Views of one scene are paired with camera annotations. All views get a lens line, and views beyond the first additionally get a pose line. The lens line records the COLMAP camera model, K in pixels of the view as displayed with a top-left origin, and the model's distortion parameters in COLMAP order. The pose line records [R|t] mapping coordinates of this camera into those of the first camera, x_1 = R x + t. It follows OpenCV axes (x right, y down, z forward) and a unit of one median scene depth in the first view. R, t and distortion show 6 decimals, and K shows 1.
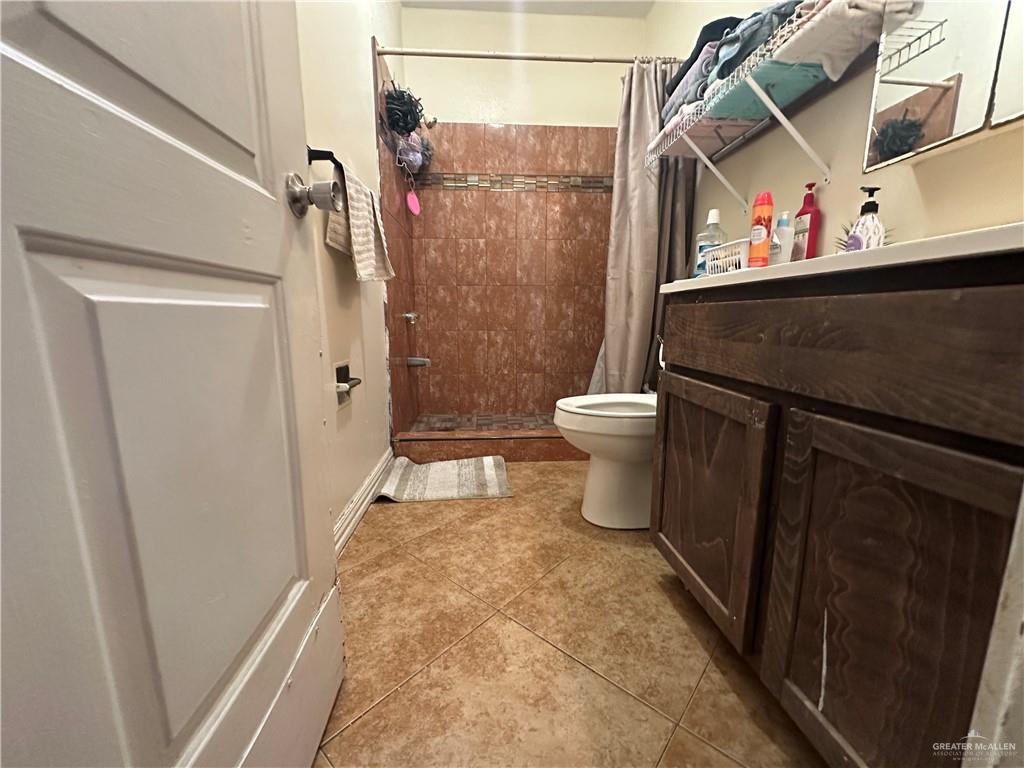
lens RADIAL K [[409.7, 0, 508.3], [0, 409.7, 382.1], [0, 0, 1]] dist [-0.001282, -0.000037]
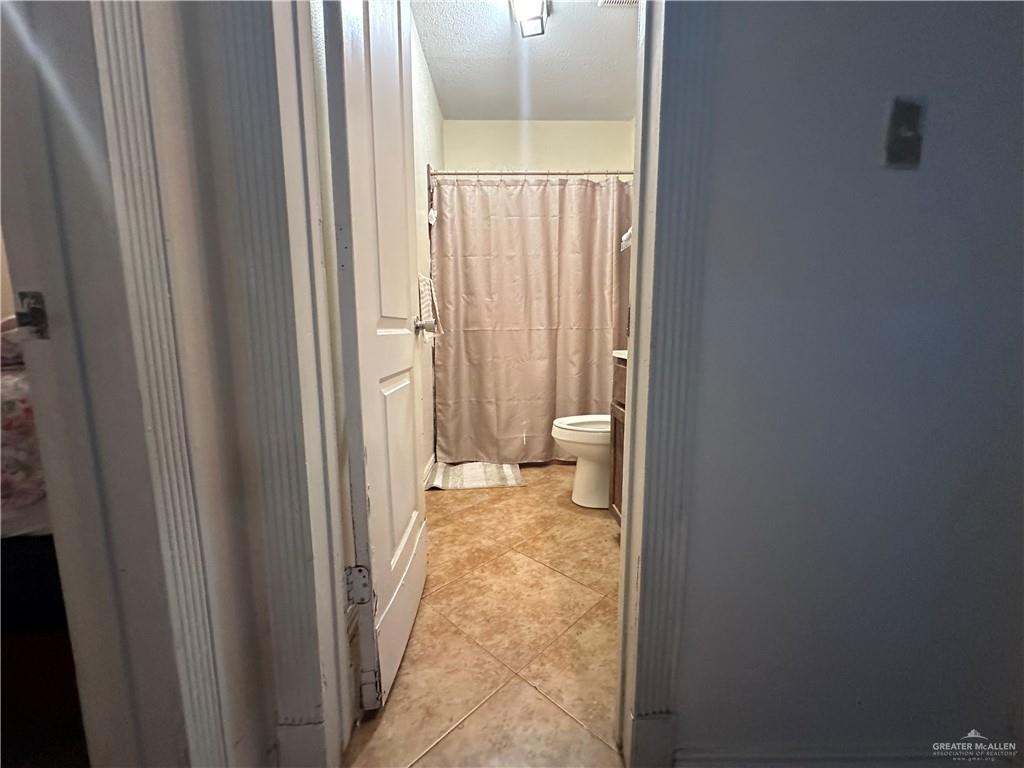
lens RADIAL K [[409.7, 0, 512.6], [0, 409.7, 388.6], [0, 0, 1]] dist [-0.001282, -0.000037]
pose [[0.999325, 0.004523, -0.036466, 0.028065], [-0.005136, 0.999847, -0.016732, -0.050021], [0.036385, 0.016908, 0.999195, -0.550169]]
